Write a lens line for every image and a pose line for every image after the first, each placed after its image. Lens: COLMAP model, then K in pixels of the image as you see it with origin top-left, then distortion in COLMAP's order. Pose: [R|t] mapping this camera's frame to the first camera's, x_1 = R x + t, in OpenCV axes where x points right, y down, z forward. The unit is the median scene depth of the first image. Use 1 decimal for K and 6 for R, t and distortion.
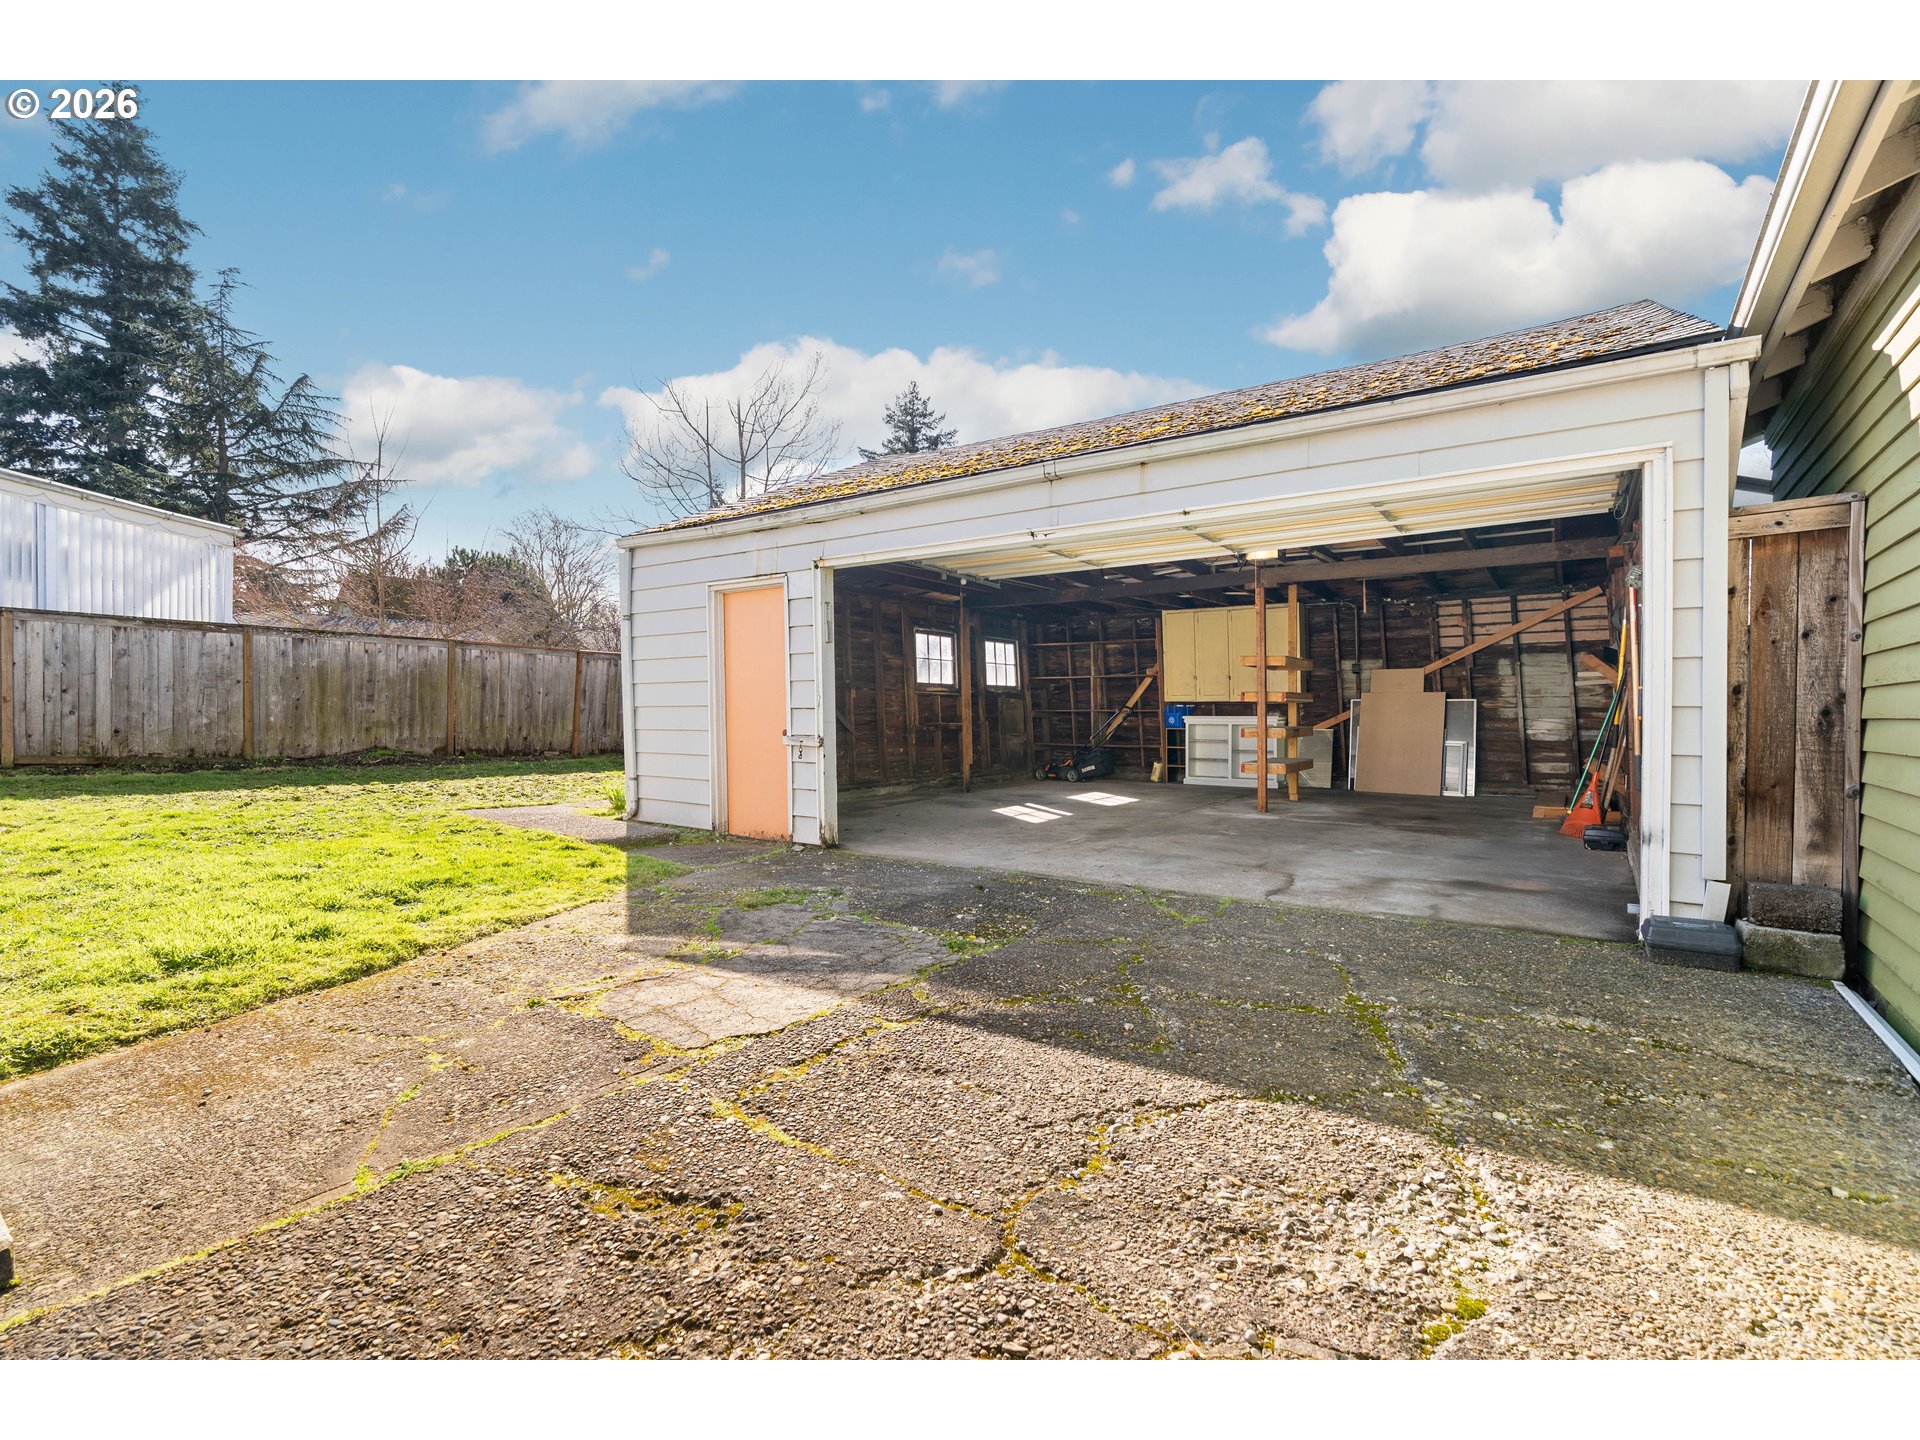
lens RADIAL K [[871.4, 0, 956.8], [0, 871.4, 719.2], [0, 0, 1]] dist [-0.005056, 0.000368]
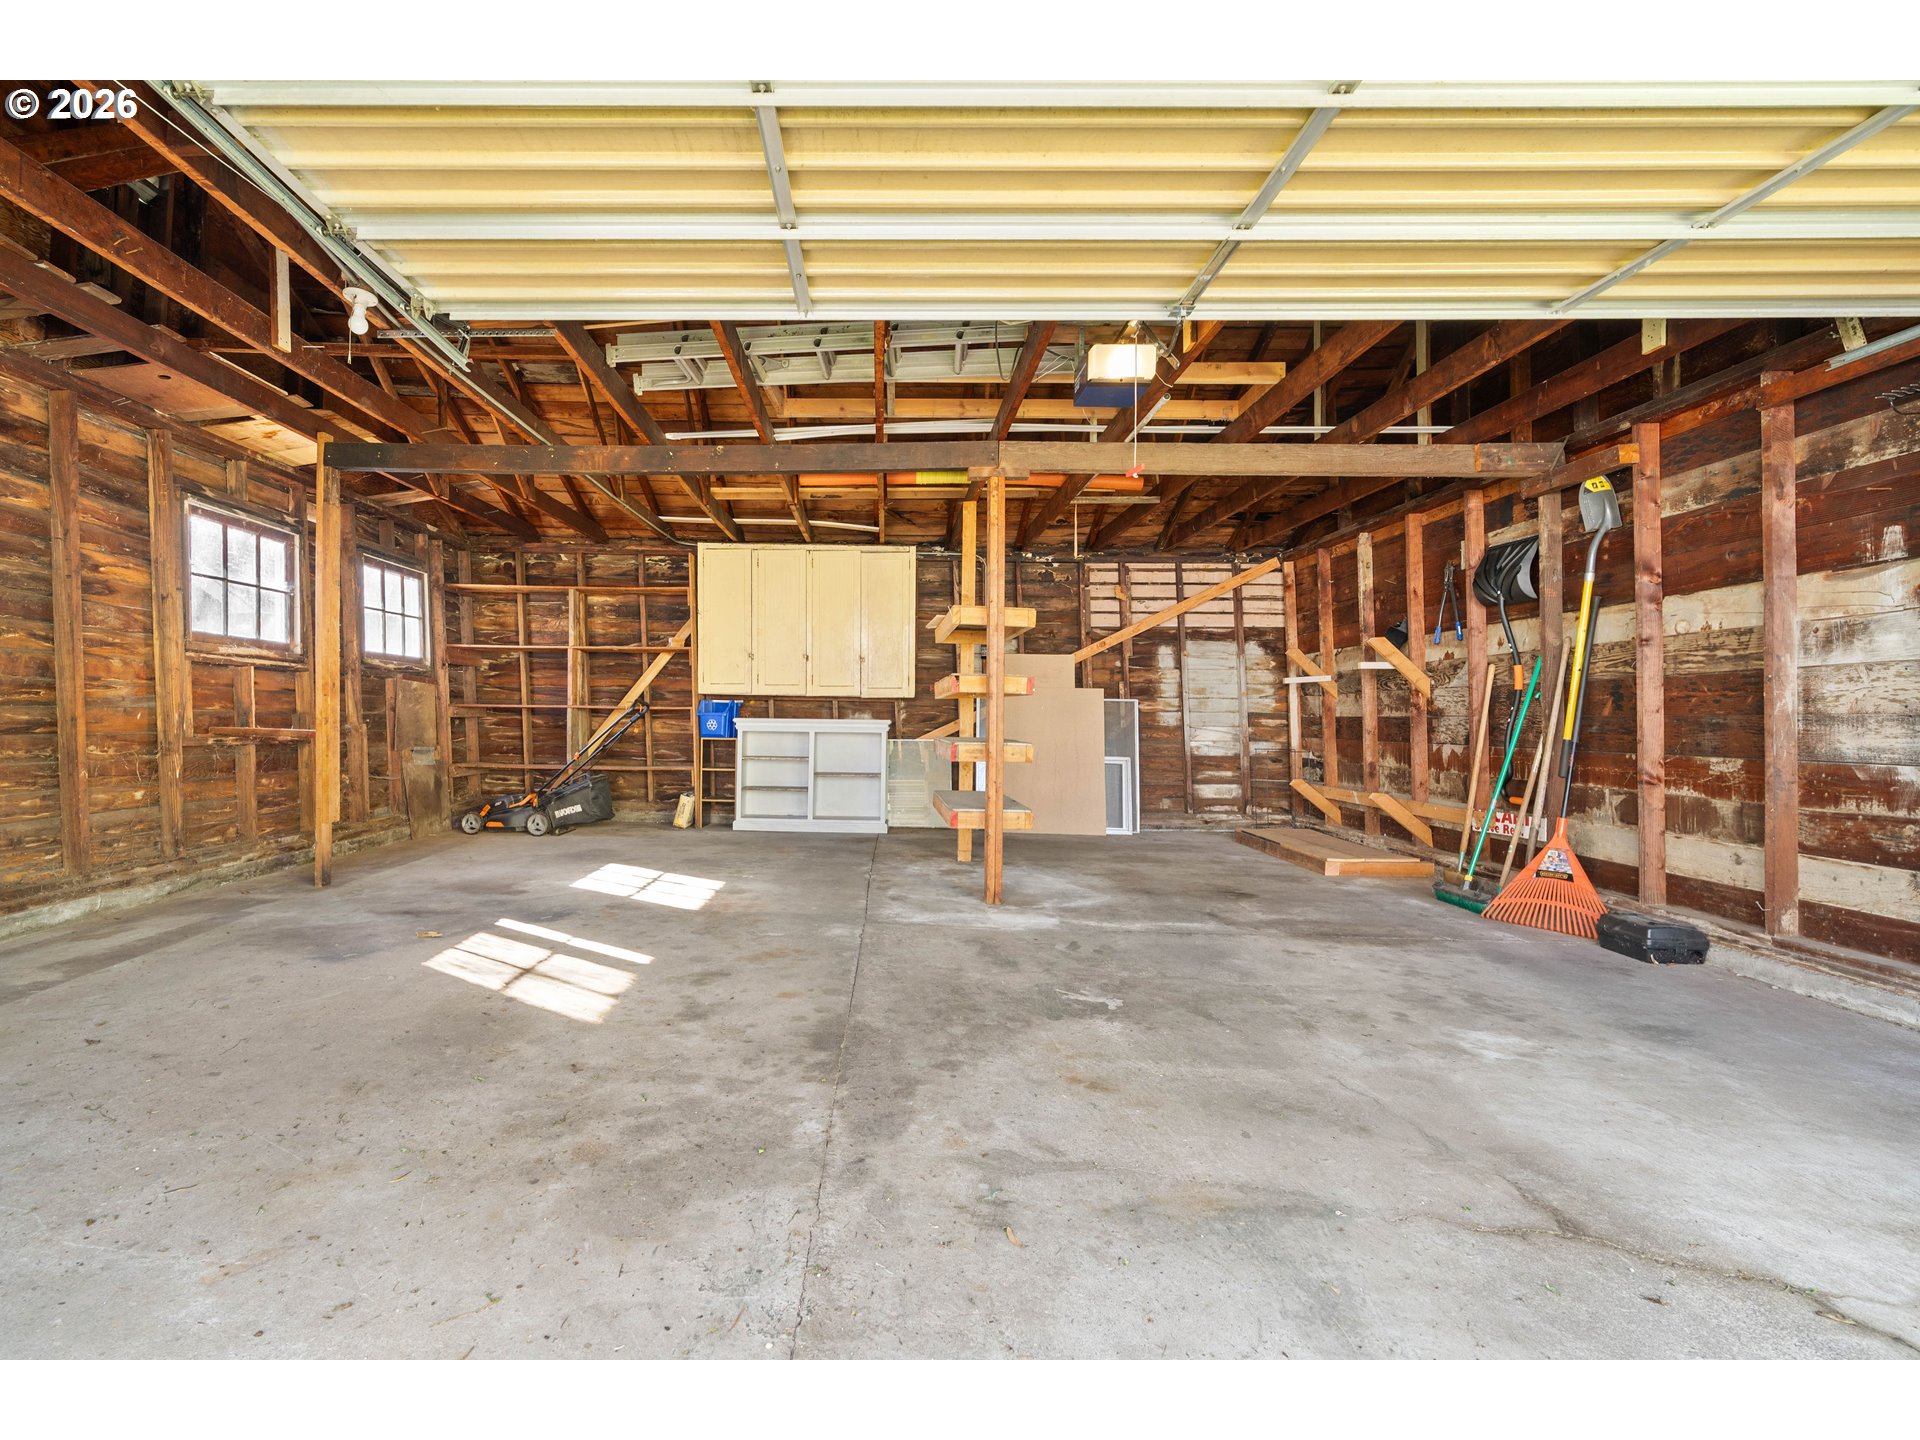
lens RADIAL K [[878.3, 0, 840.1], [0, 878.3, 702.6], [0, 0, 1]] dist [-0.003635, -0.000116]
pose [[0.833984, 0.020465, 0.551409, -0.017447], [-0.009543, 0.999697, -0.022670, -0.001339], [-0.551706, 0.013644, 0.833927, 0.491686]]
